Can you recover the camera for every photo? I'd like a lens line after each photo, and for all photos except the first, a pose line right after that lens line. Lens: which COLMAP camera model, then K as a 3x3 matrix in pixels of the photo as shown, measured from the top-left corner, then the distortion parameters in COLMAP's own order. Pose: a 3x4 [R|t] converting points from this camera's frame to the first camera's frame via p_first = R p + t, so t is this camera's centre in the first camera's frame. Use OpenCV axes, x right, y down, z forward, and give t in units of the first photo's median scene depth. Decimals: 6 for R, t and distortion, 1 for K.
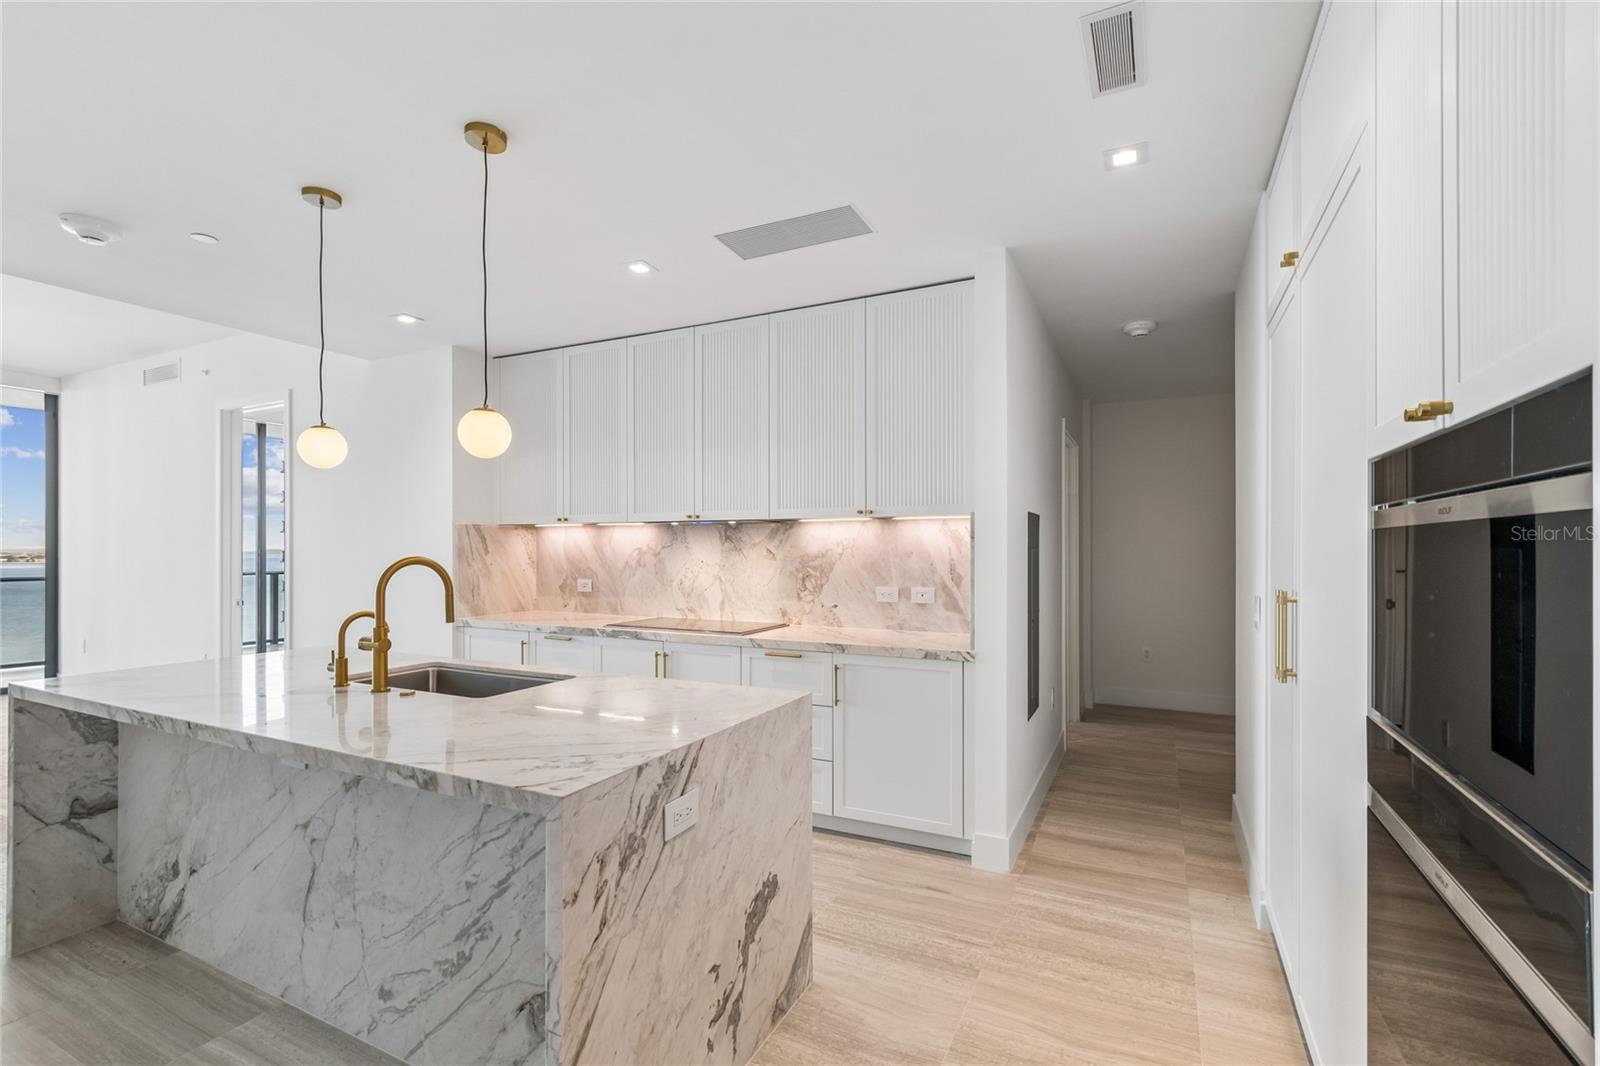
lens RADIAL K [[719.3, 0, 801.9], [0, 719.3, 548.2], [0, 0, 1]] dist [0.002671, -0.001208]
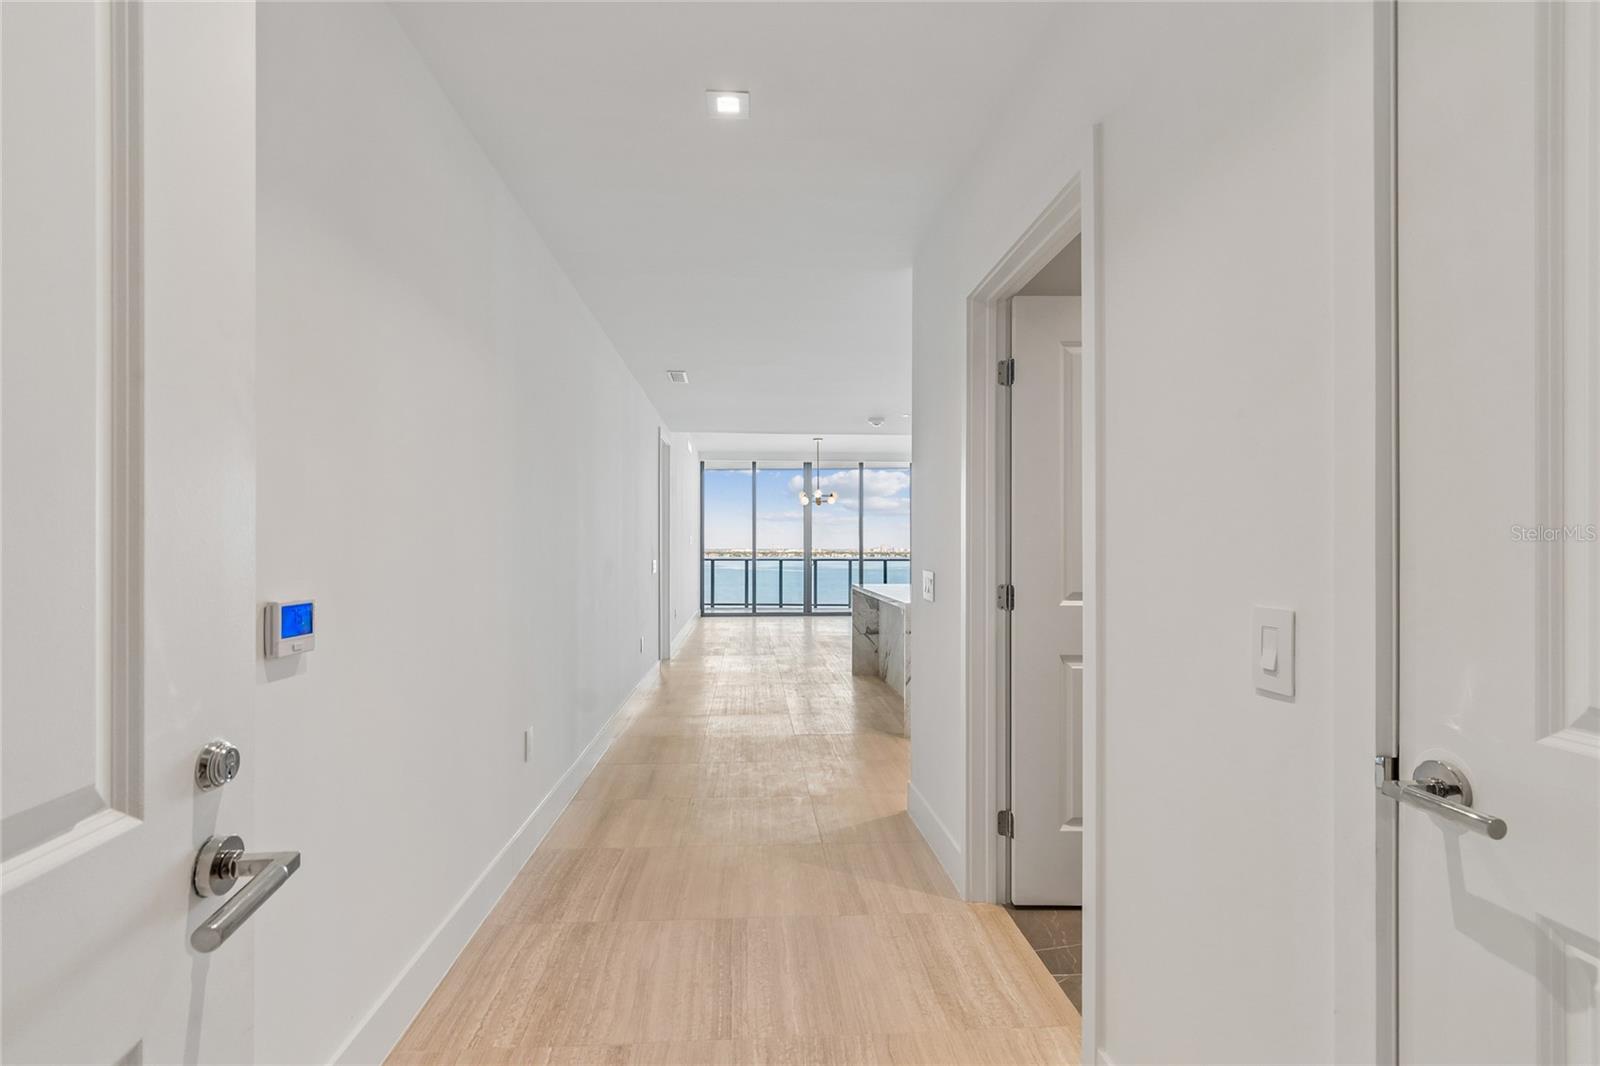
lens RADIAL K [[729.1, 0, 797.0], [0, 729.1, 541.0], [0, 0, 1]] dist [-0.004092, -0.000111]
pose [[0.506372, -0.006677, -0.862289, 0.890637], [-0.000154, 0.999969, -0.007834, 0.019870], [0.862315, 0.004100, 0.506356, -0.468489]]
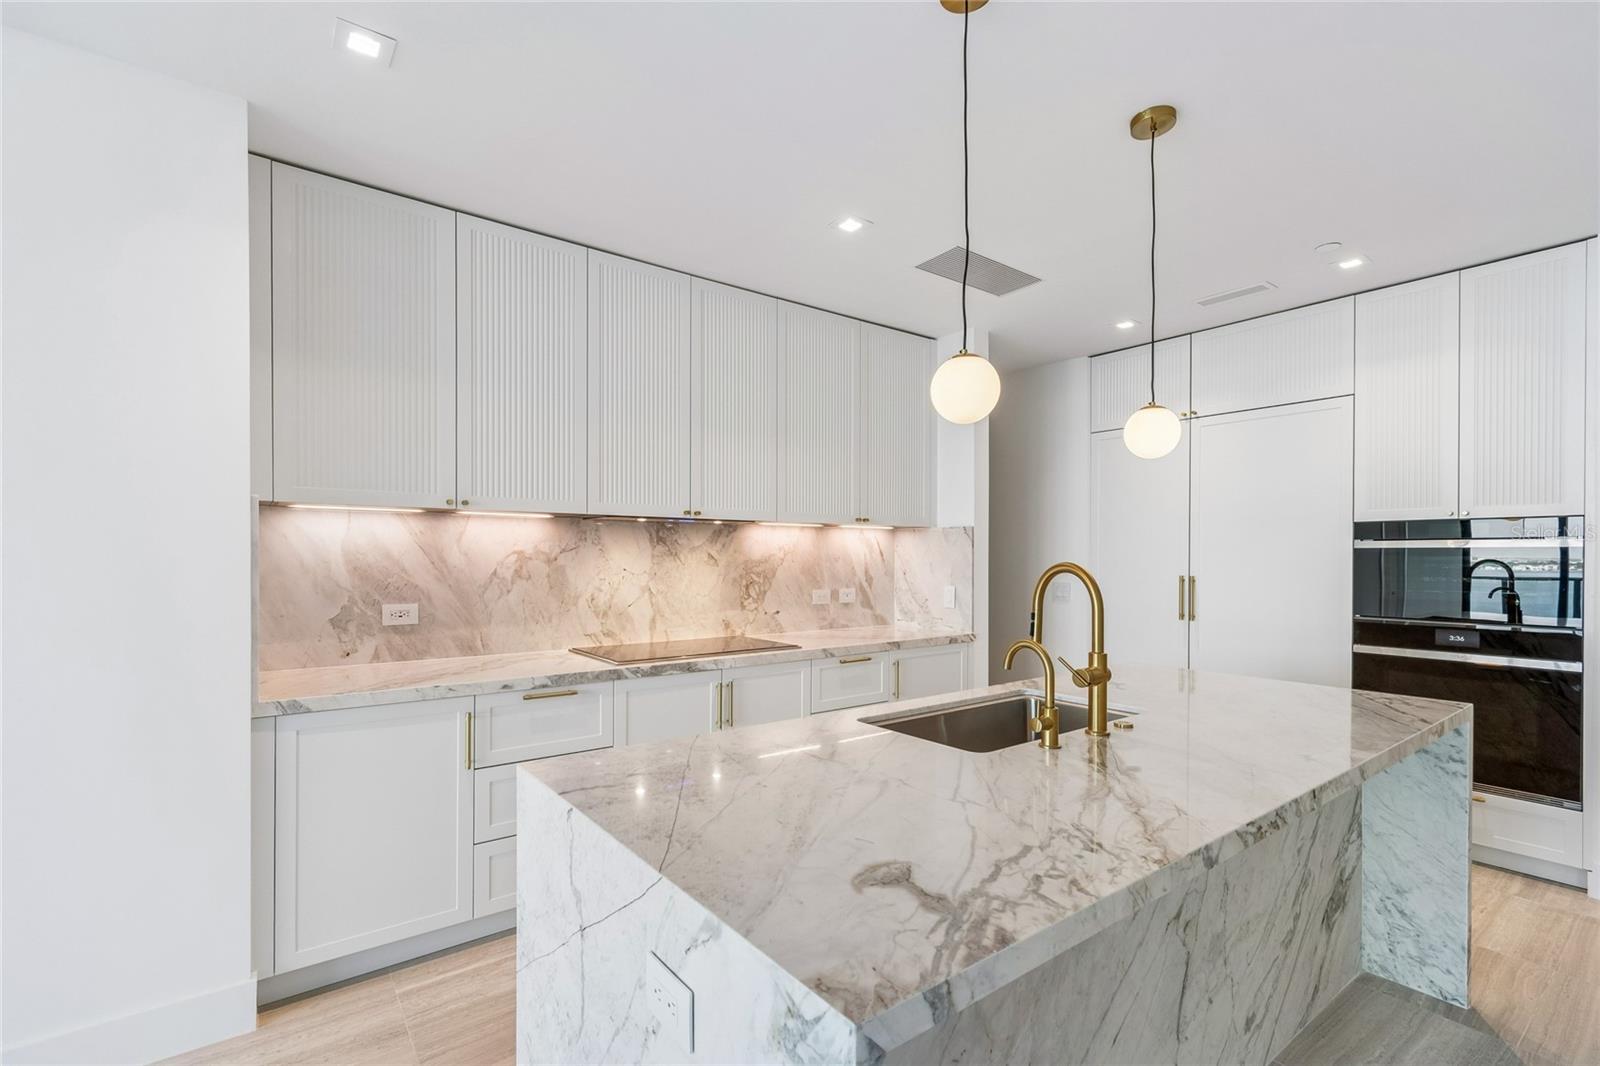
lens RADIAL K [[719.3, 0, 789.3], [0, 719.3, 559.4], [0, 0, 1]] dist [0.002671, -0.001208]
pose [[0.448079, -0.002846, 0.893989, -0.866216], [-0.005351, 0.999968, 0.005866, 0.002562], [-0.893978, -0.007412, 0.448050, 0.571674]]
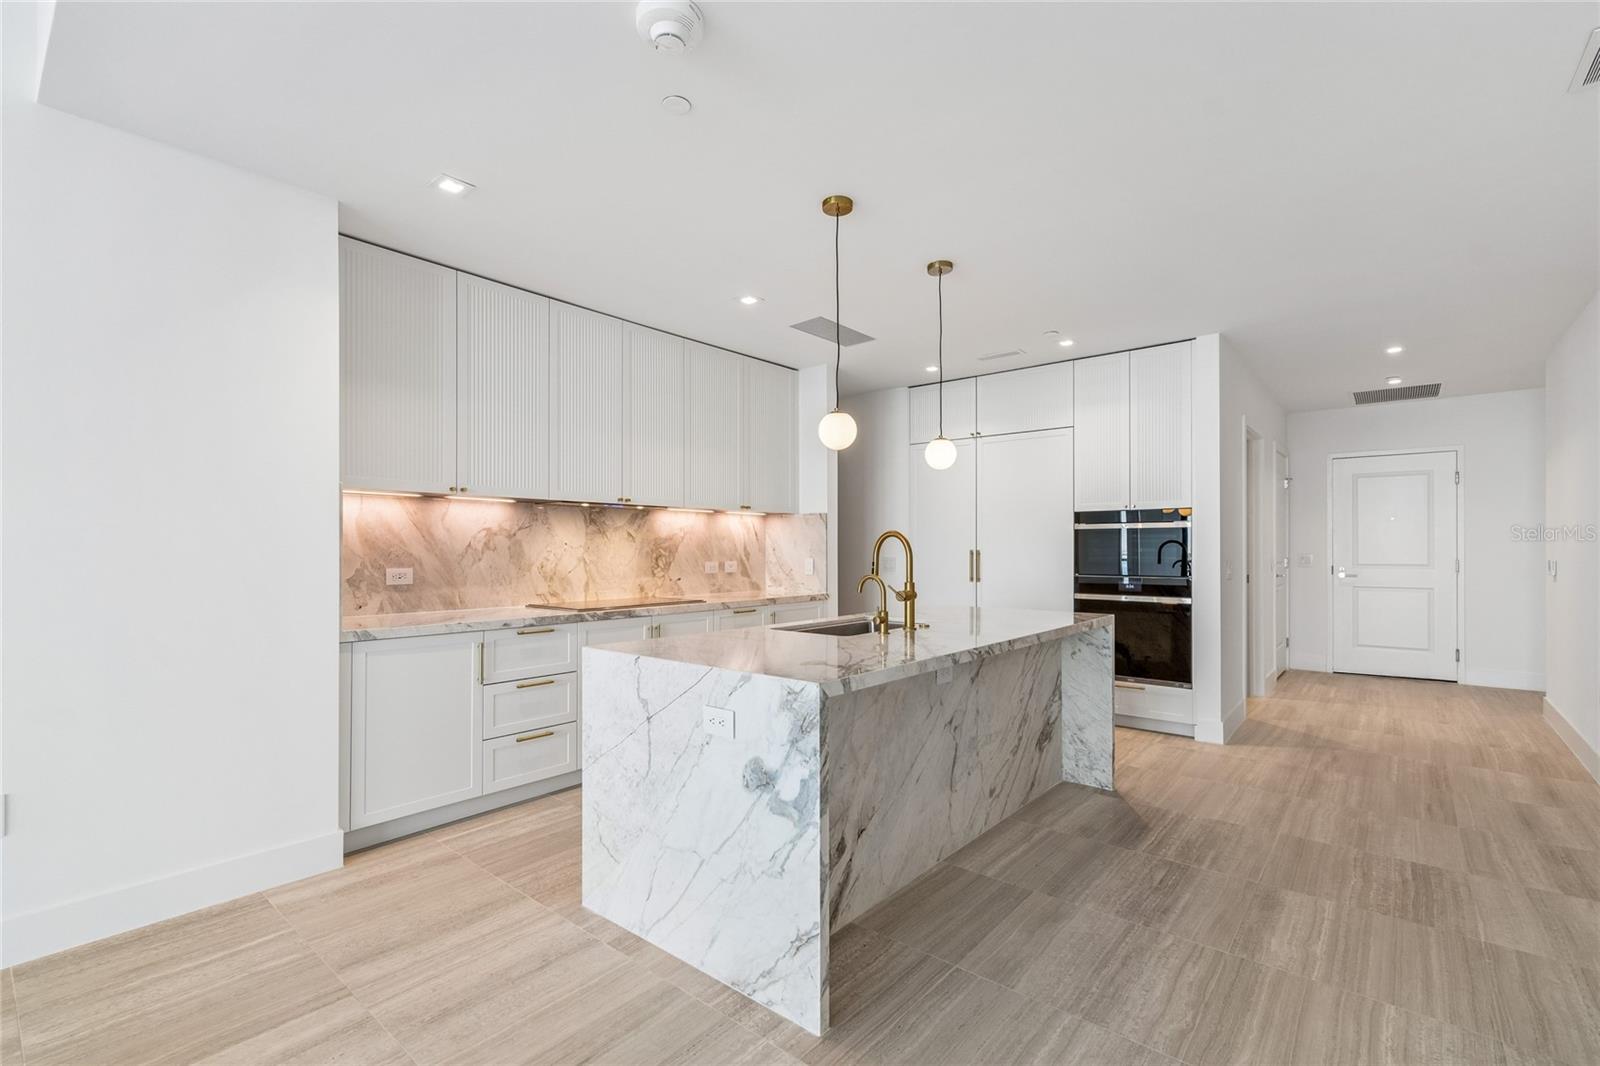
lens RADIAL K [[719.3, 0, 791.0], [0, 719.3, 543.4], [0, 0, 1]] dist [0.002671, -0.001208]
pose [[0.237079, 0.007229, 0.971463, -1.179682], [-0.002436, 0.999974, -0.006846, 0.027685], [-0.971487, -0.000744, 0.237091, 0.539035]]
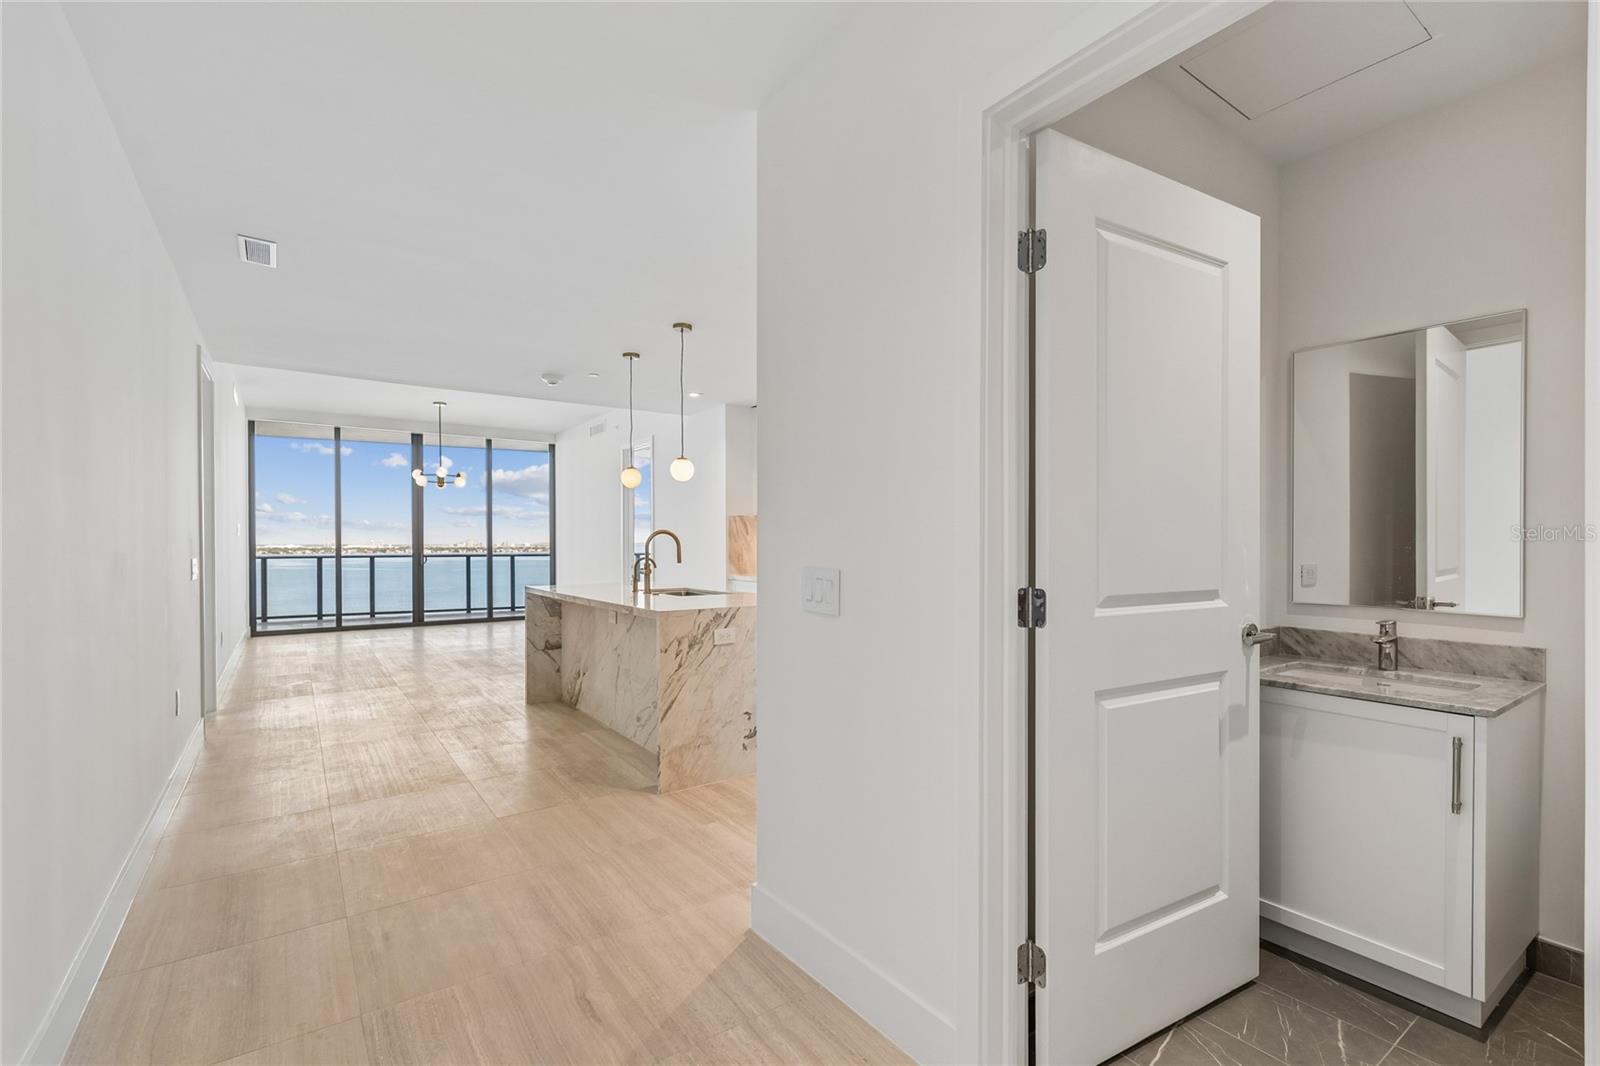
lens RADIAL K [[719.3, 0, 800.0], [0, 719.3, 546.6], [0, 0, 1]] dist [0.002671, -0.001208]
pose [[0.882193, 0.001387, -0.470887, 0.484242], [0.002908, 0.999961, 0.008393, 0.026914], [0.470880, -0.008774, 0.882154, -0.392981]]
